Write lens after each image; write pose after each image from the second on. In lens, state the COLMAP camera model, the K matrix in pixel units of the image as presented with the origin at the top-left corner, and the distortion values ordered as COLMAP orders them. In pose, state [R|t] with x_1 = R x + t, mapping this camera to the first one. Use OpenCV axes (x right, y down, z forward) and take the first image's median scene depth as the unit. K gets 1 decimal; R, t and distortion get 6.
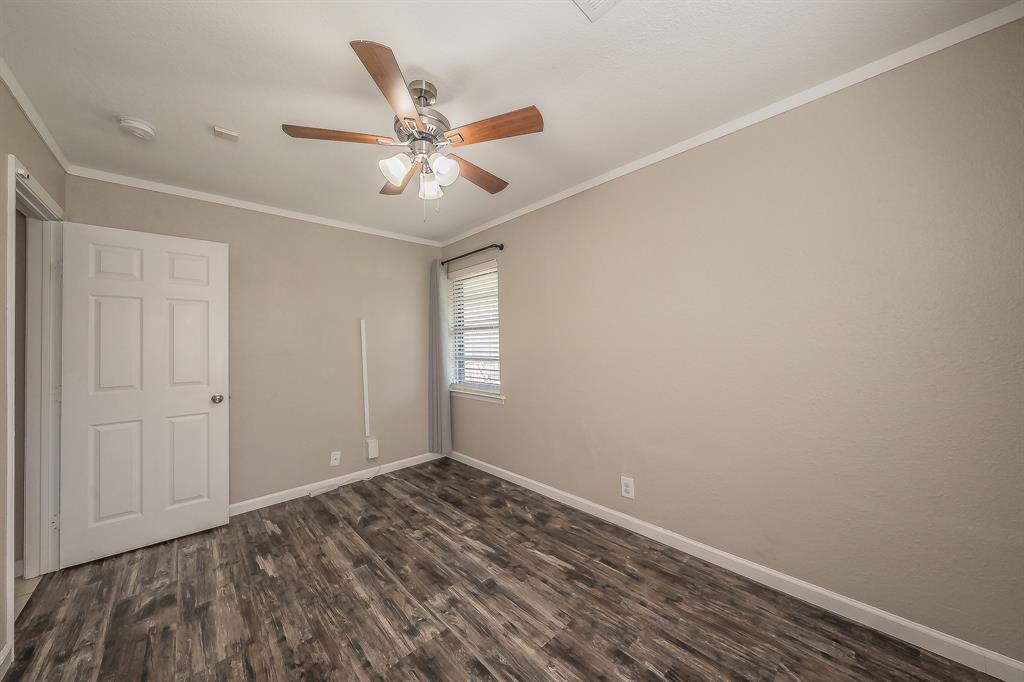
lens RADIAL K [[352.8, 0, 516.3], [0, 352.8, 339.1], [0, 0, 1]] dist [0.000745, 0.000151]
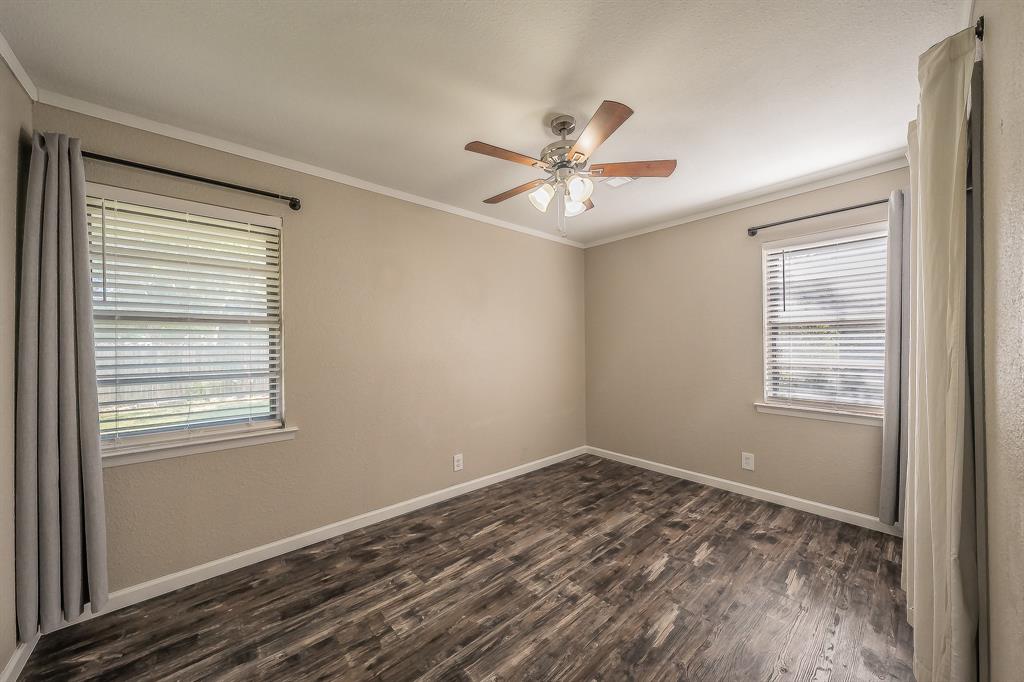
lens RADIAL K [[357.7, 0, 512.2], [0, 357.7, 345.0], [0, 0, 1]] dist [0.001687, 0.000050]
pose [[0.036954, 0.022770, 0.999058, -1.157018], [0.000316, 0.999740, -0.022797, 0.036395], [-0.999317, 0.001158, 0.036938, 0.911904]]
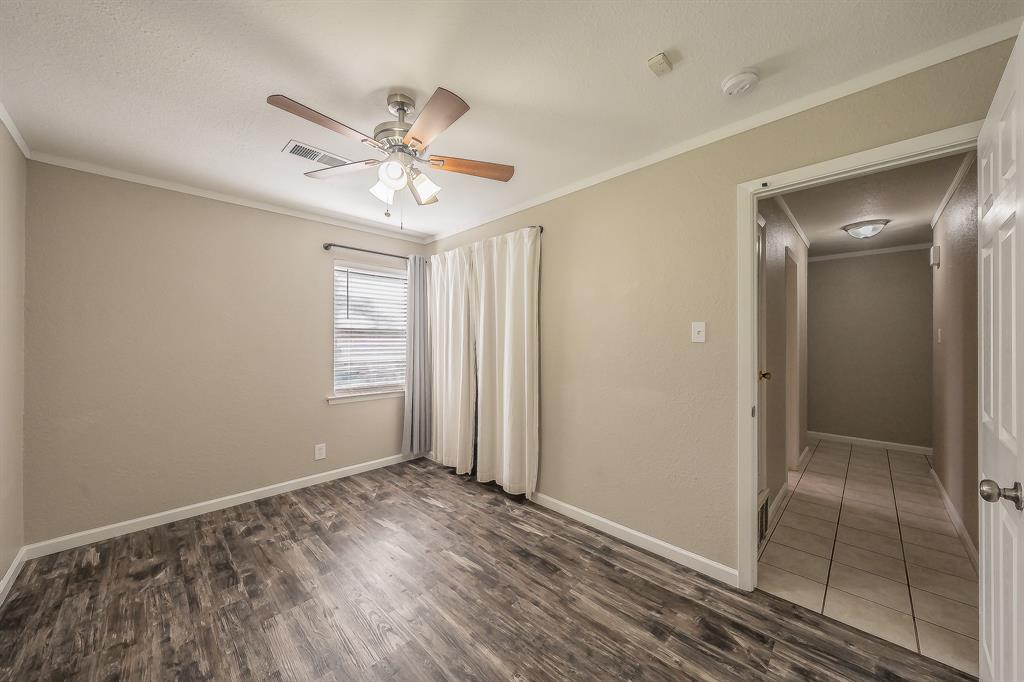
lens RADIAL K [[357.7, 0, 506.4], [0, 357.7, 341.3], [0, 0, 1]] dist [0.001687, 0.000050]
pose [[-0.999511, 0.026878, -0.016009, -0.443897], [0.027012, 0.999601, -0.008225, 0.016287], [0.015782, -0.008653, -0.999838, 1.667288]]
